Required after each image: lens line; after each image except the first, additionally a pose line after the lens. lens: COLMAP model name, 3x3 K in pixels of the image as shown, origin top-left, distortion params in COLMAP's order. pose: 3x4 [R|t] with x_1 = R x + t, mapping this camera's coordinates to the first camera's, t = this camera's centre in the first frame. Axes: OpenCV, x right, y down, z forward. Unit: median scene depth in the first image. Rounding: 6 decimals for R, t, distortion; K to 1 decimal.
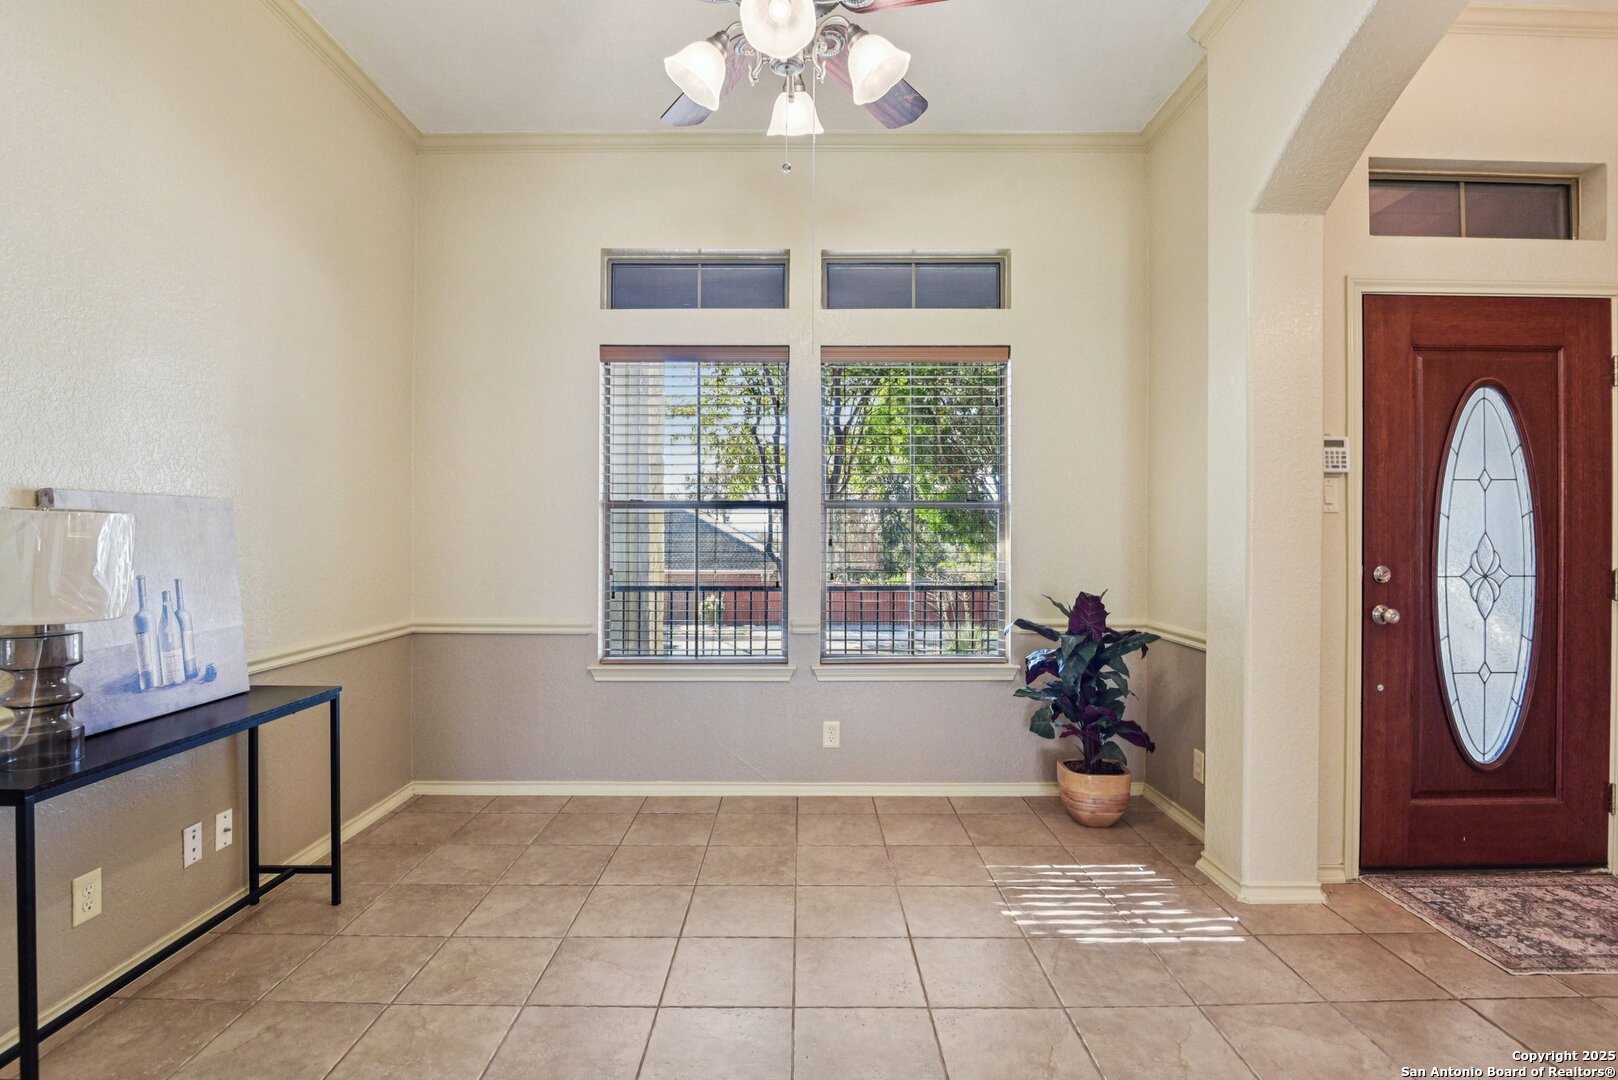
lens RADIAL K [[777.6, 0, 809.0], [0, 777.6, 540.0], [0, 0, 1]] dist [-0.017597, -0.000183]
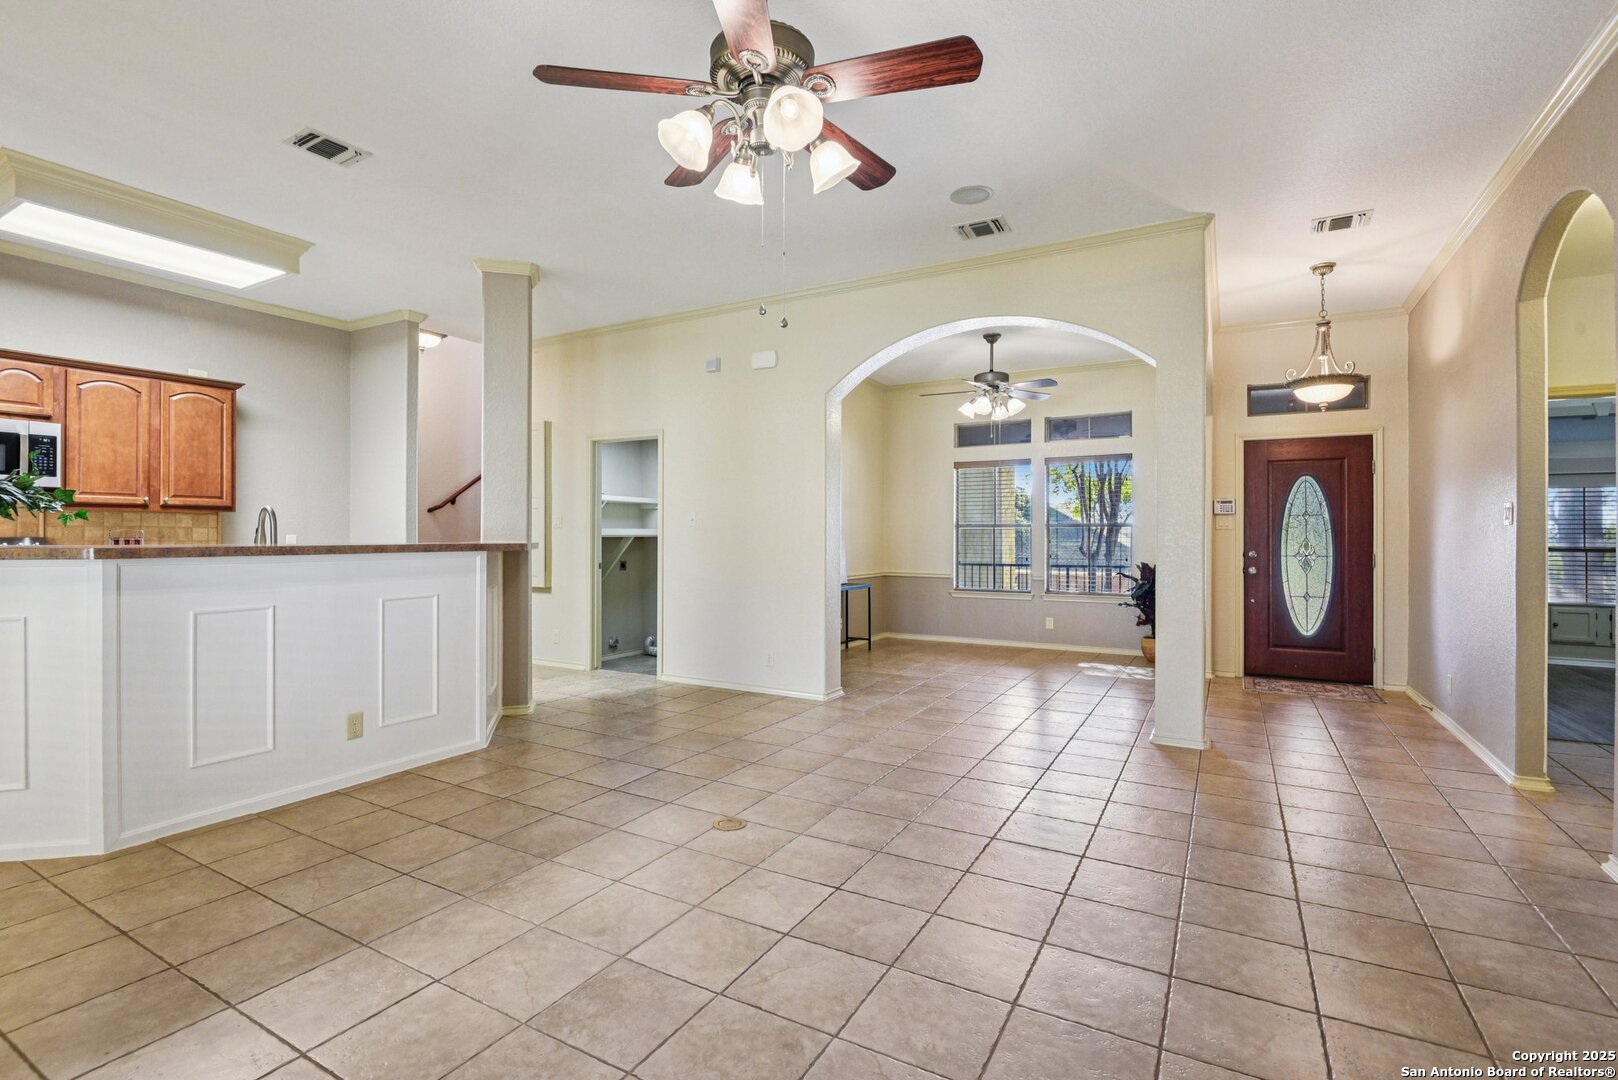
lens RADIAL K [[745.2, 0, 808.6], [0, 745.2, 545.0], [0, 0, 1]] dist [-0.017113, -0.000342]
pose [[0.867874, 0.003954, -0.496769, 0.680179], [-0.000472, 0.999974, 0.007135, -0.001615], [0.496785, -0.005958, 0.867853, -1.732338]]
